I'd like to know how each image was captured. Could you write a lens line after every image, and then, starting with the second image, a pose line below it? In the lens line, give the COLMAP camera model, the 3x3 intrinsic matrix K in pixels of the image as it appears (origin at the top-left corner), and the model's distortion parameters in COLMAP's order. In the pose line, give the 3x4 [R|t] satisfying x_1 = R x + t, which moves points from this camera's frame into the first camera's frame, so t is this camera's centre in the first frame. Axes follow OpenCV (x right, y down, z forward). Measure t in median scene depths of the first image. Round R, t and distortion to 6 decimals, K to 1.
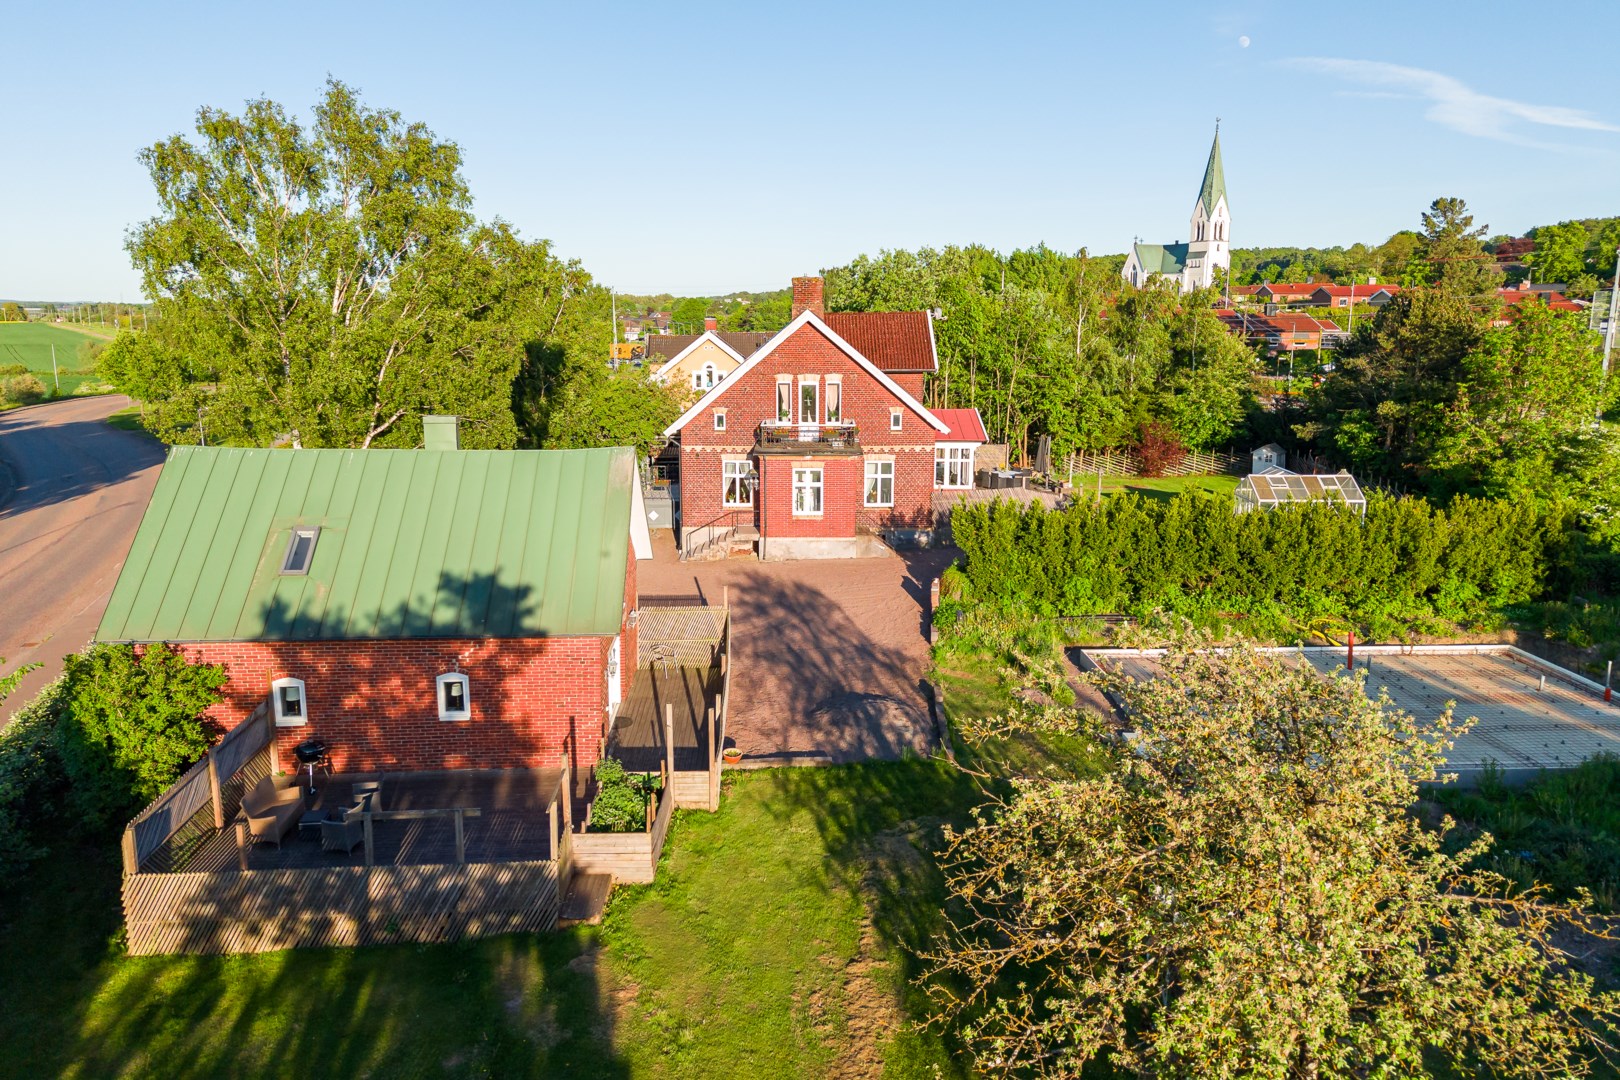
lens RADIAL K [[1084.2, 0, 815.9], [0, 1084.2, 492.9], [0, 0, 1]] dist [-0.000951, -0.006061]
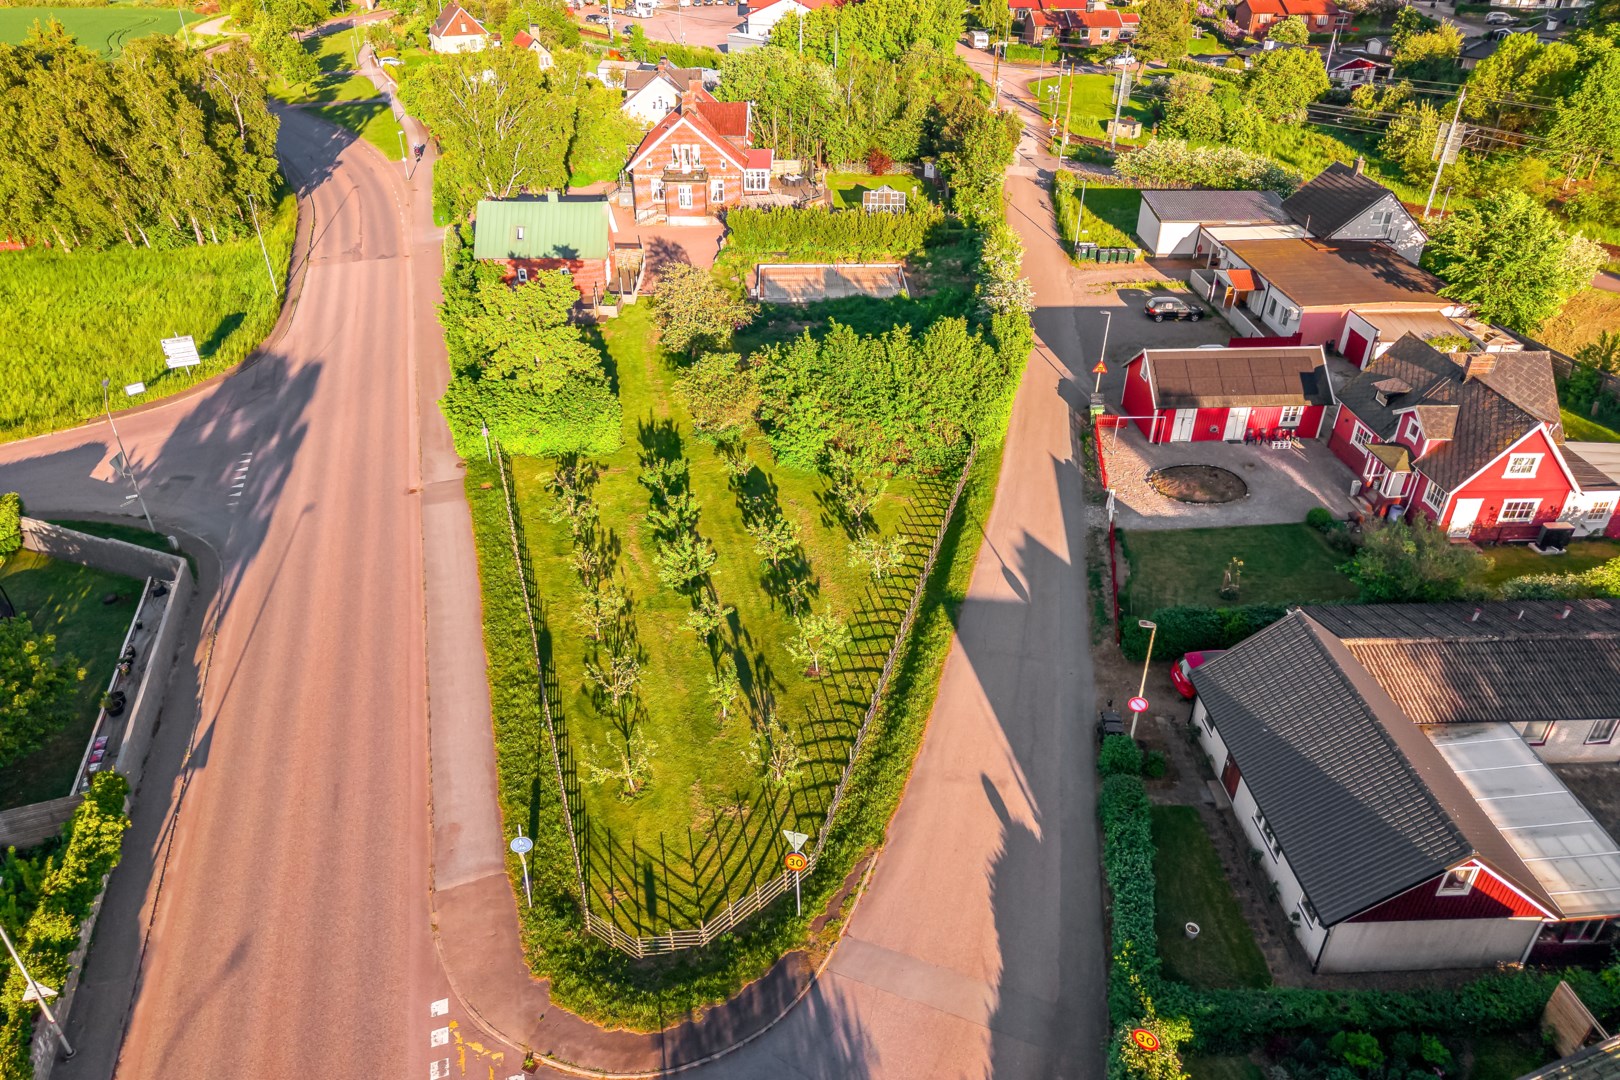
lens RADIAL K [[1084.2, 0, 815.9], [0, 1084.2, 492.9], [0, 0, 1]] dist [-0.000951, -0.006061]
pose [[0.999245, 0.018304, -0.034259, 0.376729], [-0.004735, 0.932826, 0.360297, -0.257348], [0.038553, -0.359863, 0.932208, -1.481558]]
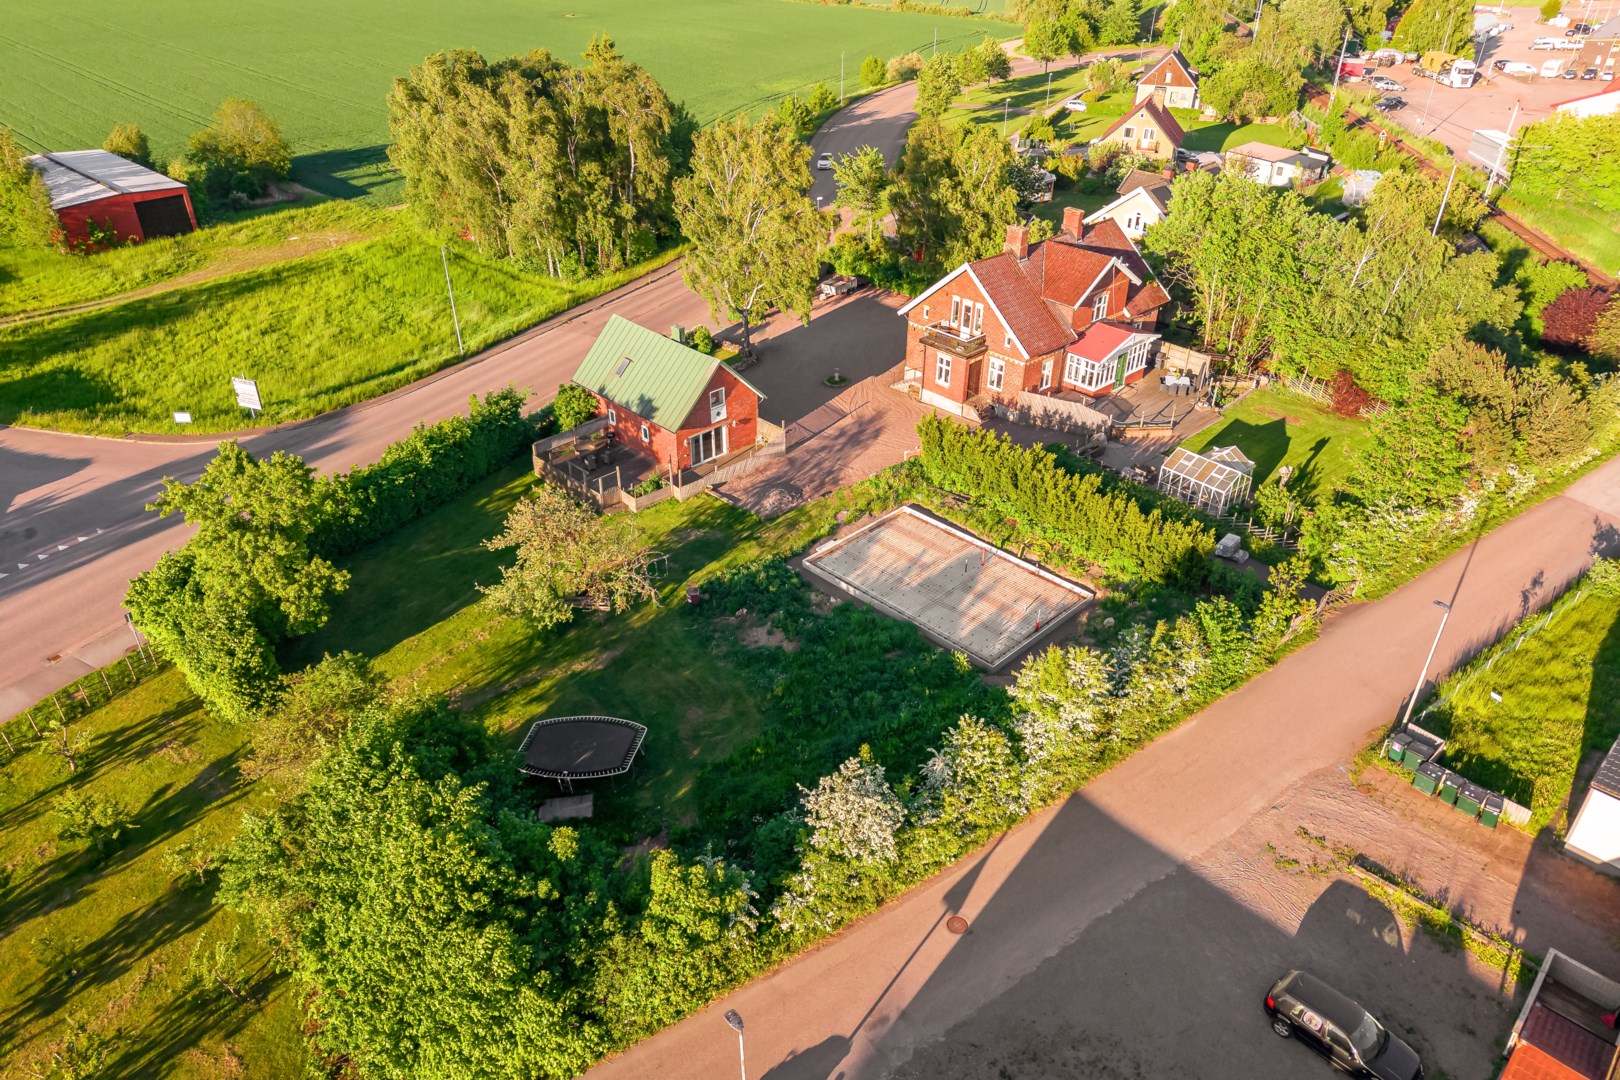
lens RADIAL K [[1084.2, 0, 815.9], [0, 1084.2, 492.9], [0, 0, 1]] dist [-0.000951, -0.006061]
pose [[0.659216, 0.386512, -0.645014, 1.019711], [-0.129418, 0.903302, 0.409018, -0.491442], [0.740733, -0.186155, 0.645493, -0.288195]]
